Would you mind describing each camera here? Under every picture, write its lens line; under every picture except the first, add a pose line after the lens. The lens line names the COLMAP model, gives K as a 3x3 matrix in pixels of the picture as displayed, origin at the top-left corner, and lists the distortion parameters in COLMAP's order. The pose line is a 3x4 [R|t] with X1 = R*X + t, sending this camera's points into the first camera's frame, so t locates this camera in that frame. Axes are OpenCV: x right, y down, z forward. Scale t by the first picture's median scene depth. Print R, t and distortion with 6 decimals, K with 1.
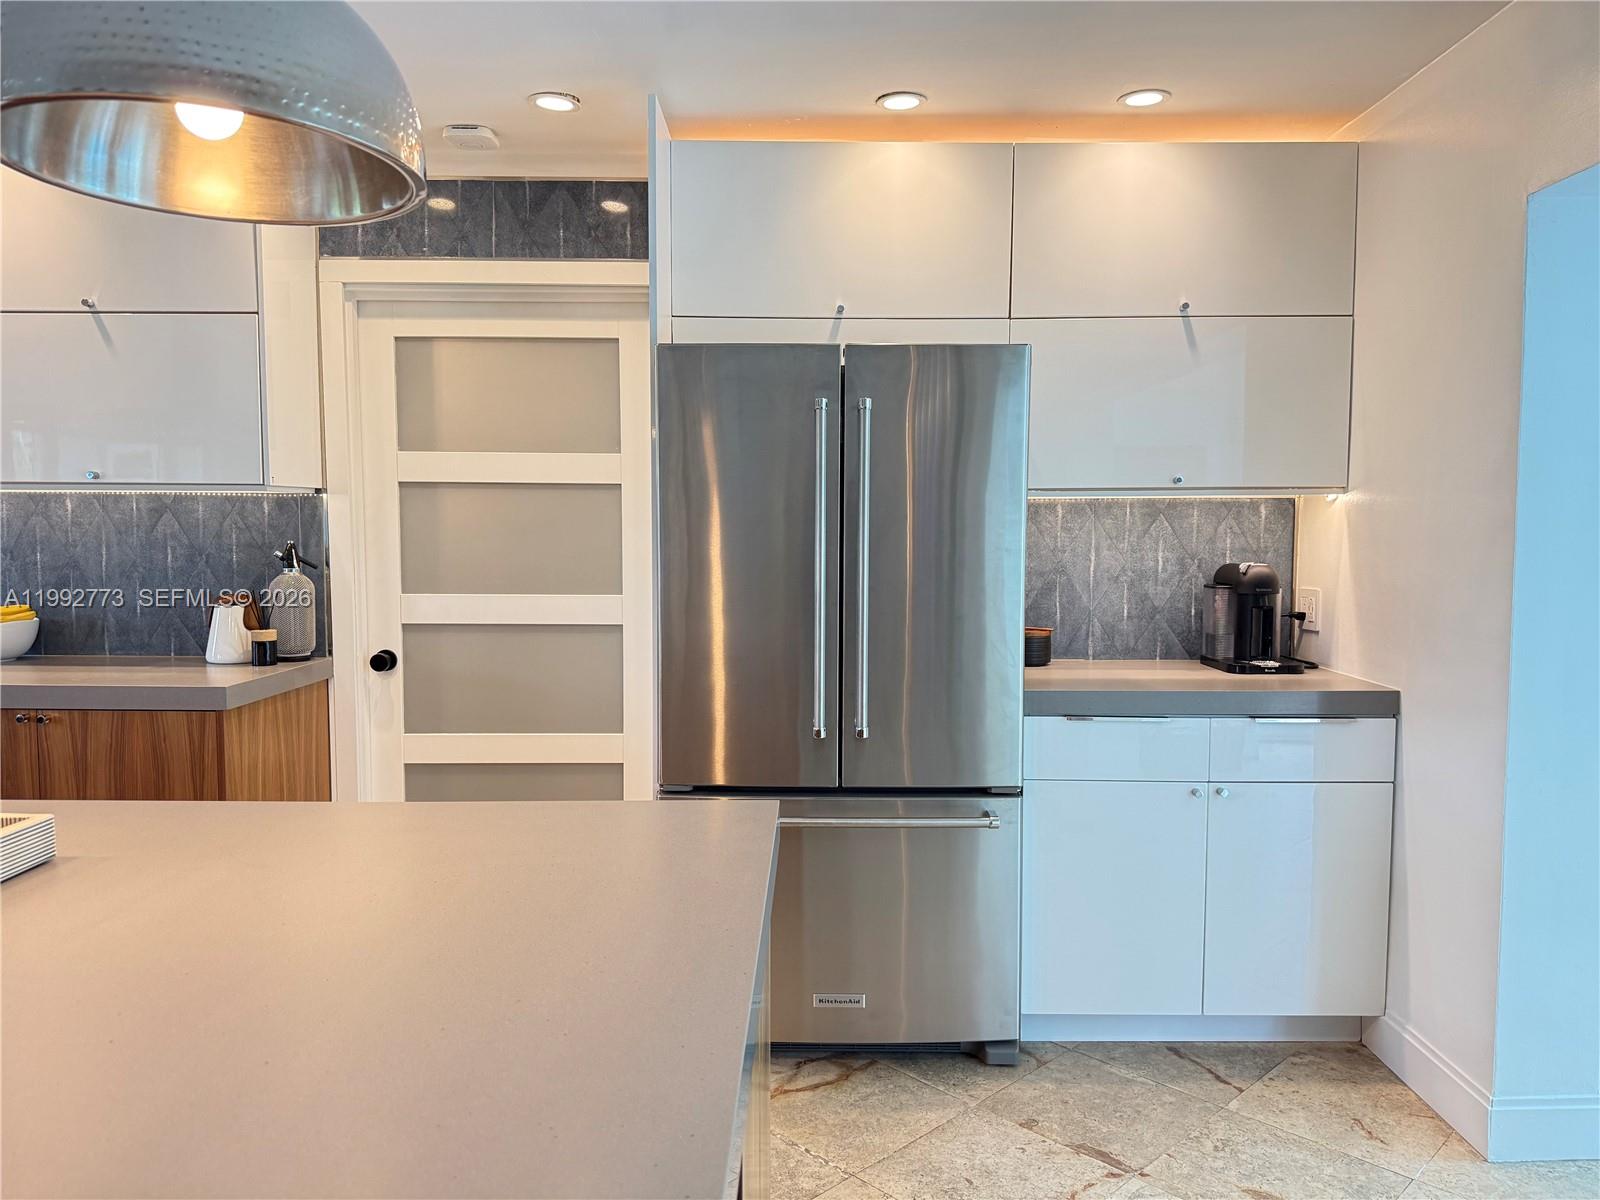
lens RADIAL K [[1114.9, 0, 800.0], [0, 1114.9, 600.0], [0, 0, 1]] dist [0.001233, 0.000432]
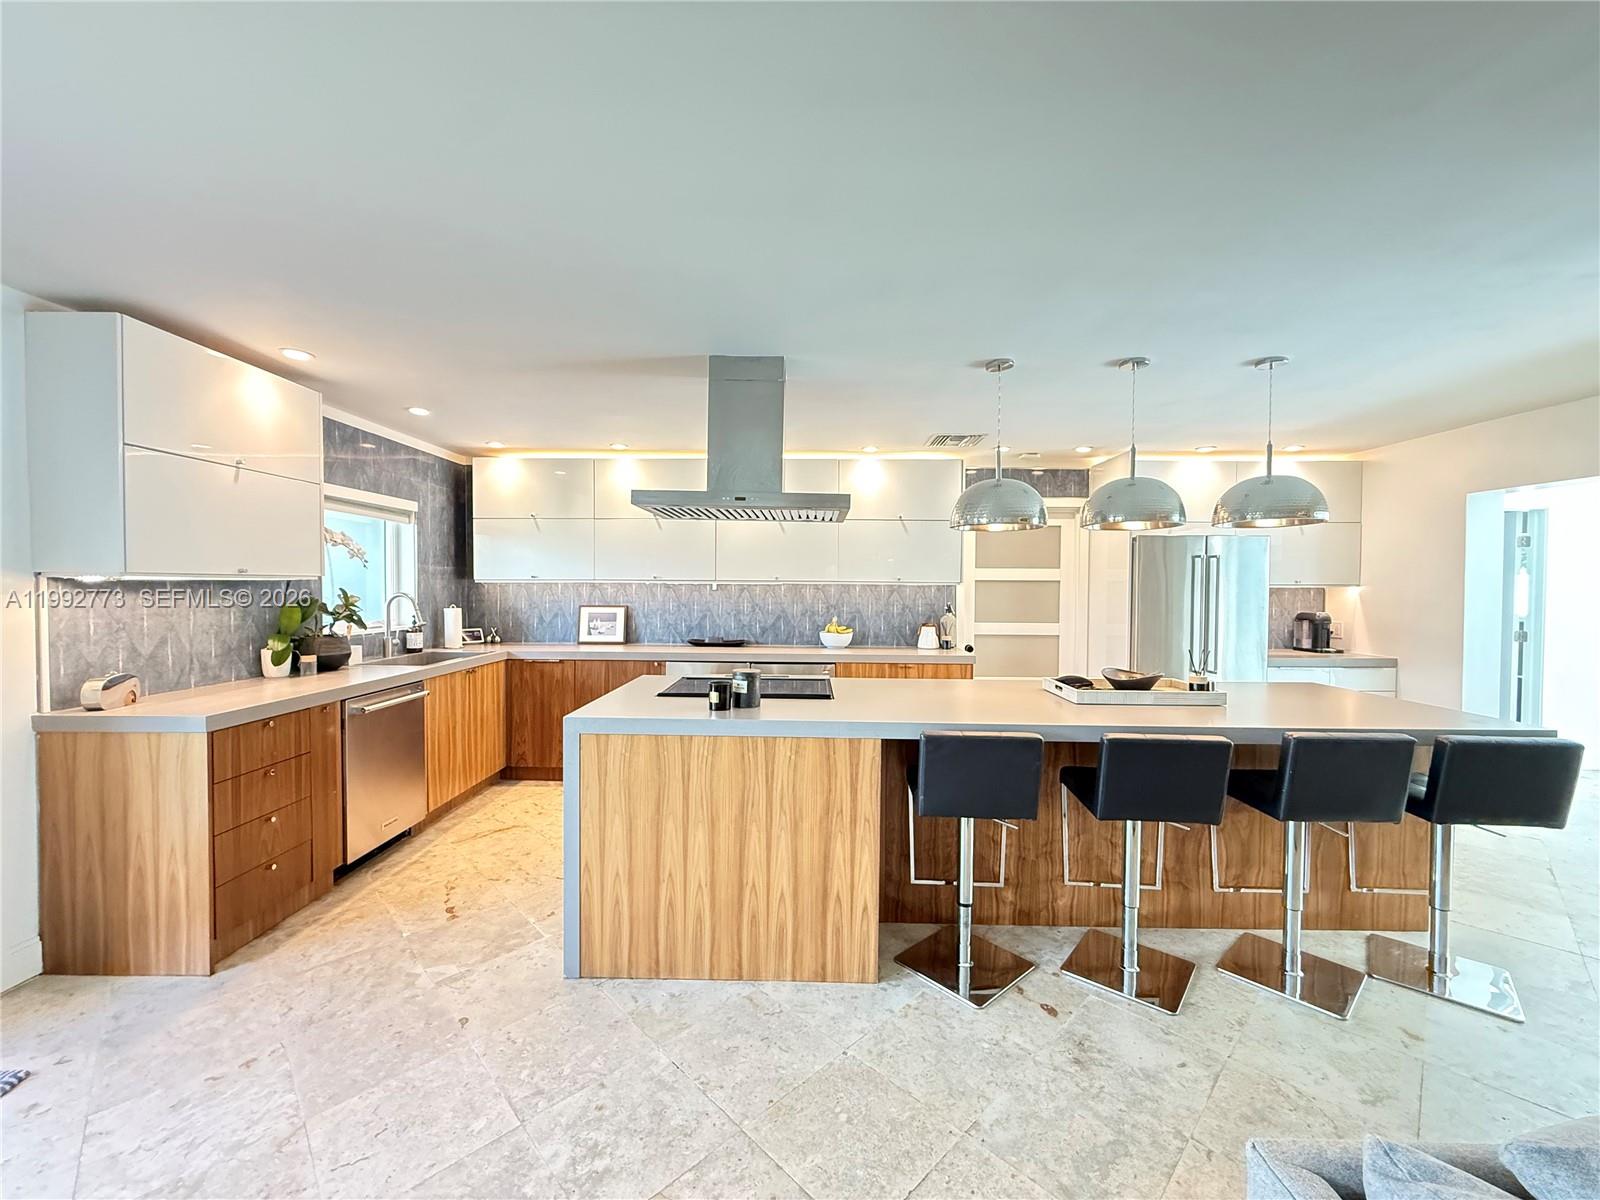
lens RADIAL K [[635.3, 0, 800.0], [0, 635.3, 600.0], [0, 0, 1]] dist [0.000235, -0.000016]
pose [[0.999921, 0.002670, -0.012248, -0.791231], [-0.003222, 0.998972, -0.045224, 0.010159], [0.012114, 0.045259, 0.998902, -0.514063]]
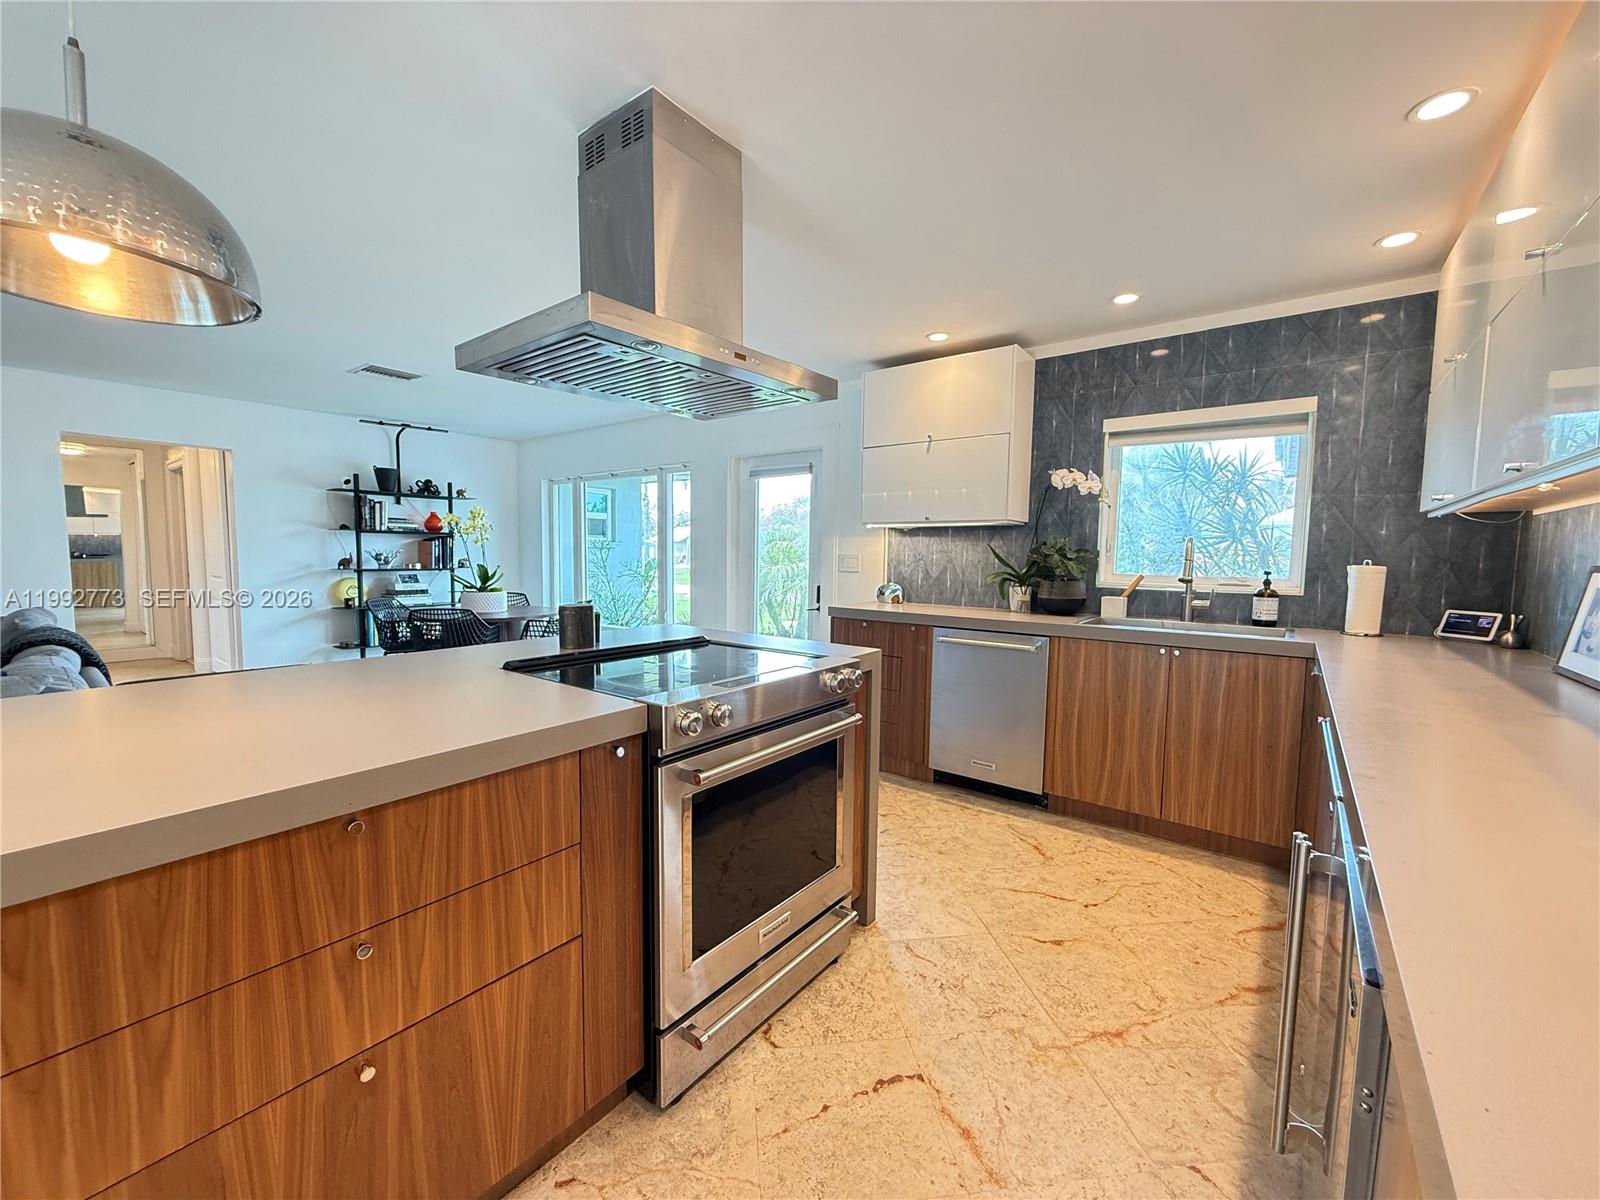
lens RADIAL K [[635.3, 0, 800.0], [0, 635.3, 600.0], [0, 0, 1]] dist [0.000235, -0.000016]
pose [[-0.607905, 0.043314, -0.792827, -0.497349], [-0.071940, 0.991400, 0.109323, -0.026001], [0.790744, 0.123494, -0.599561, 0.815126]]
